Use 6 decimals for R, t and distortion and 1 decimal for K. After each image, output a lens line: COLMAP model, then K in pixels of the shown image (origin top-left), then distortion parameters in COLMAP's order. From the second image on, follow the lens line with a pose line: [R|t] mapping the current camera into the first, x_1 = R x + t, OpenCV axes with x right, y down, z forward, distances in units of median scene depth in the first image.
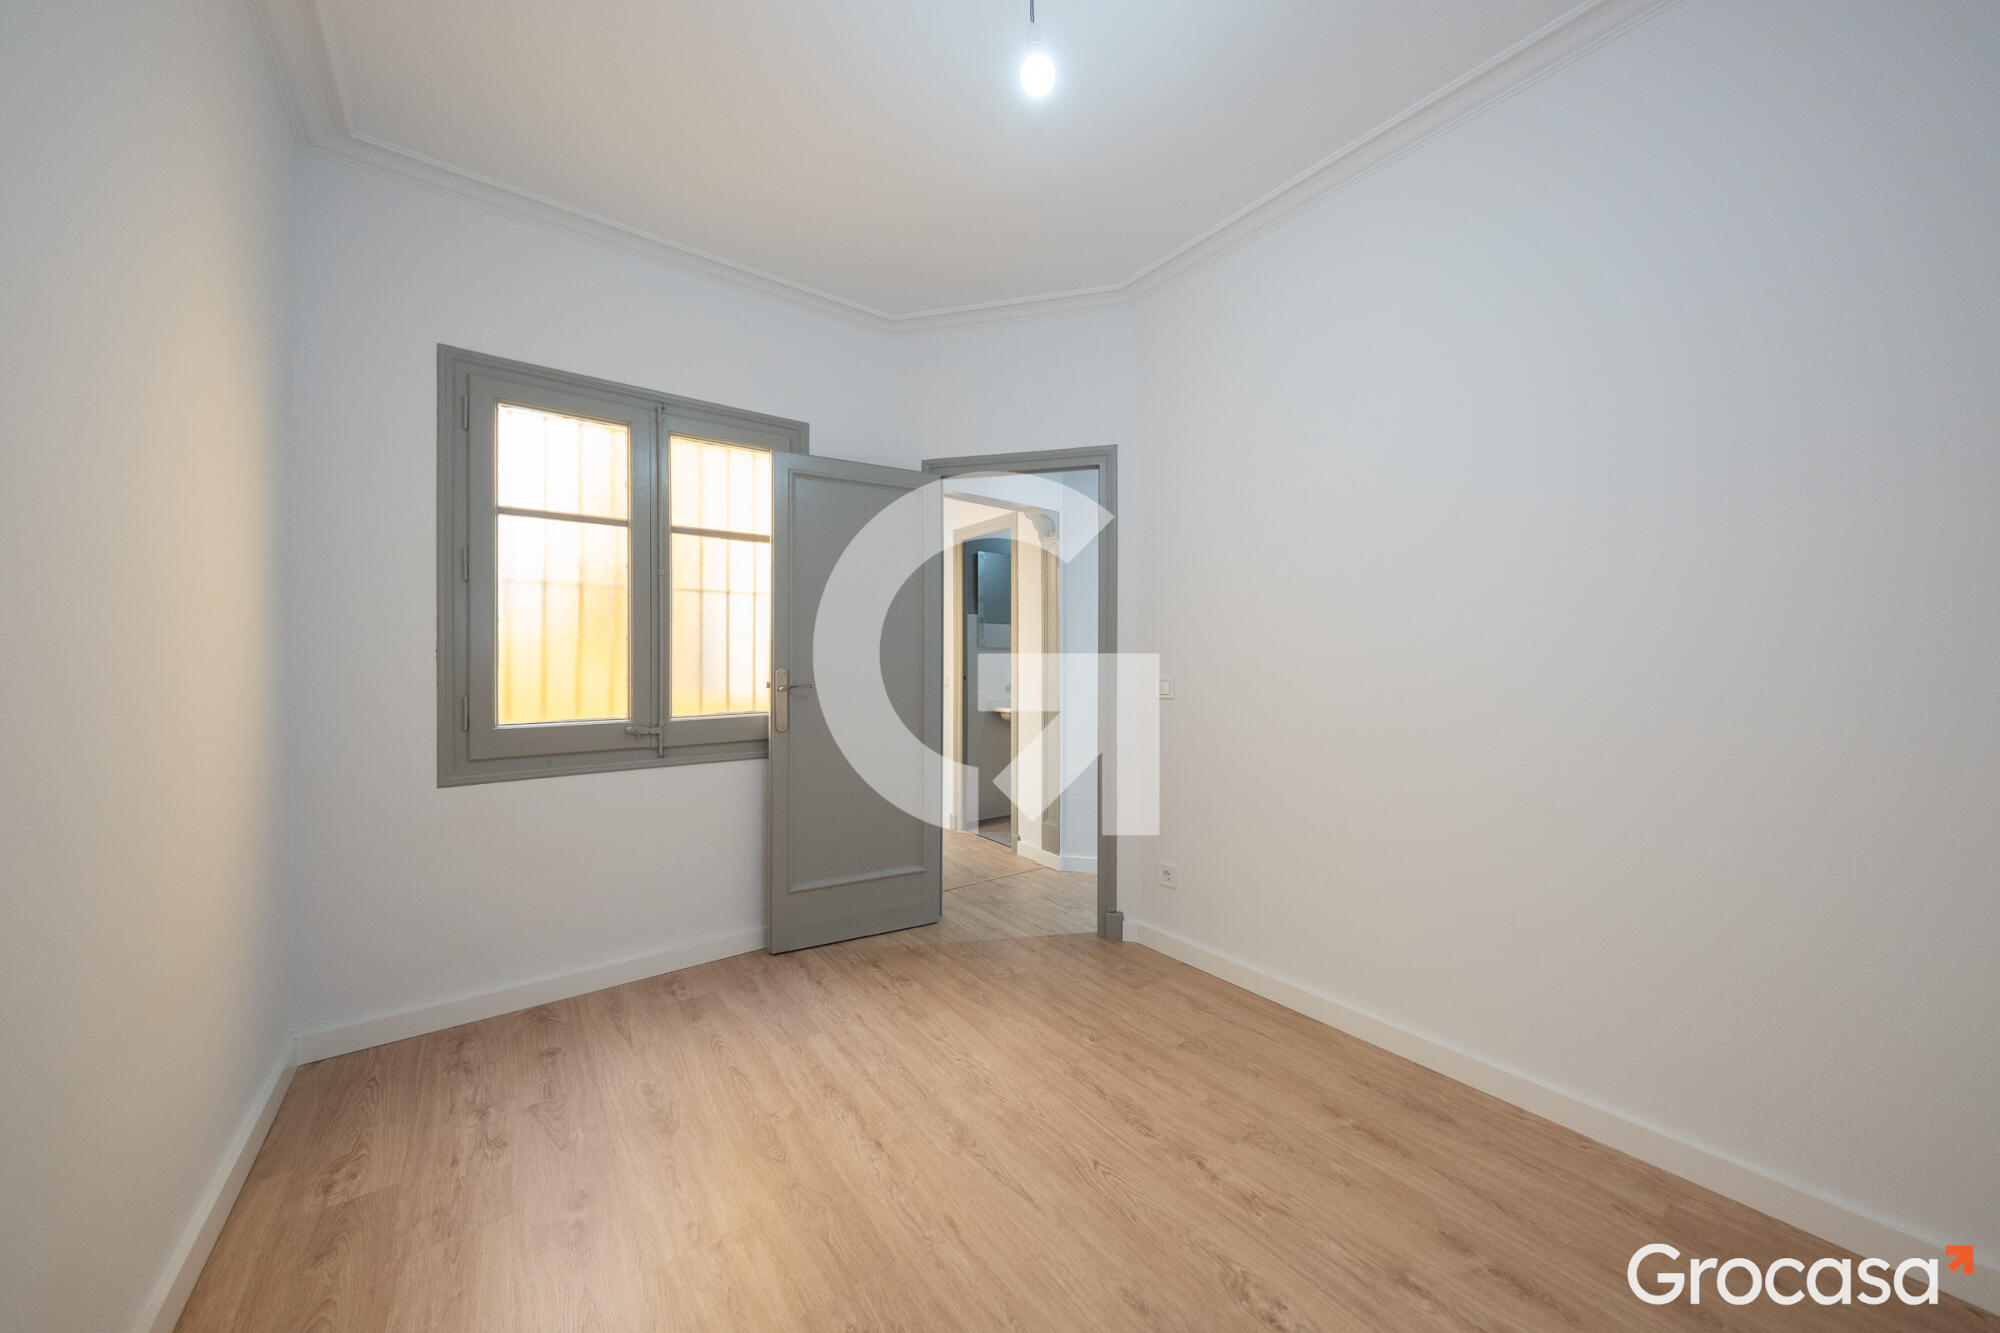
lens RADIAL K [[695.5, 0, 1001.3], [0, 695.5, 659.6], [0, 0, 1]] dist [-0.001325, -0.000134]
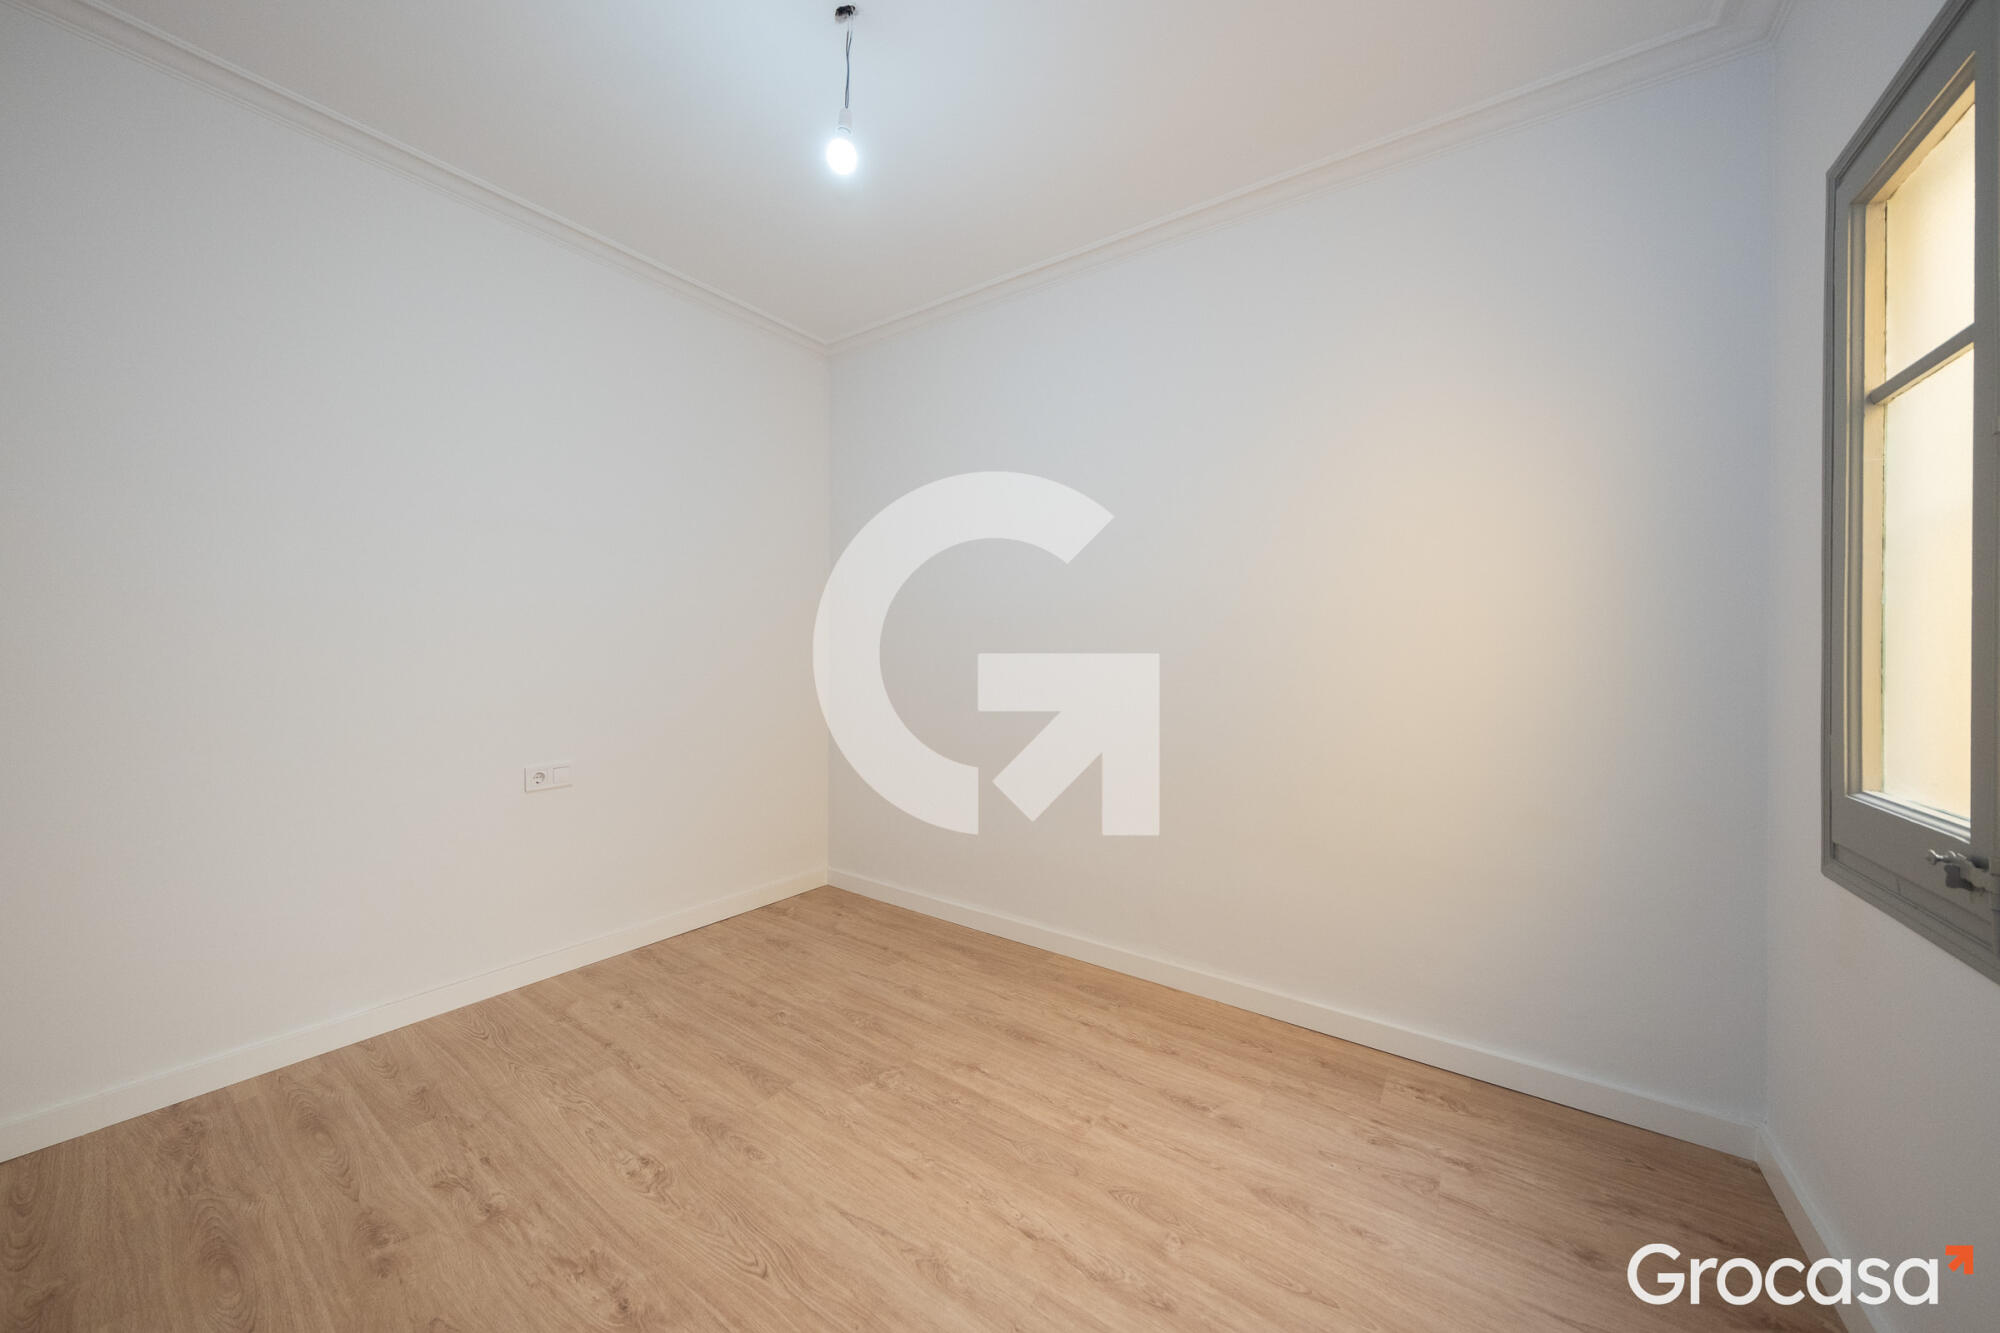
lens RADIAL K [[695.5, 0, 1011.2], [0, 695.5, 657.4], [0, 0, 1]] dist [-0.001325, -0.000134]
pose [[-0.941418, -0.009694, -0.337104, 0.146321], [-0.012671, 0.999898, 0.006632, -0.017194], [0.337005, 0.010515, -0.941444, 1.882698]]
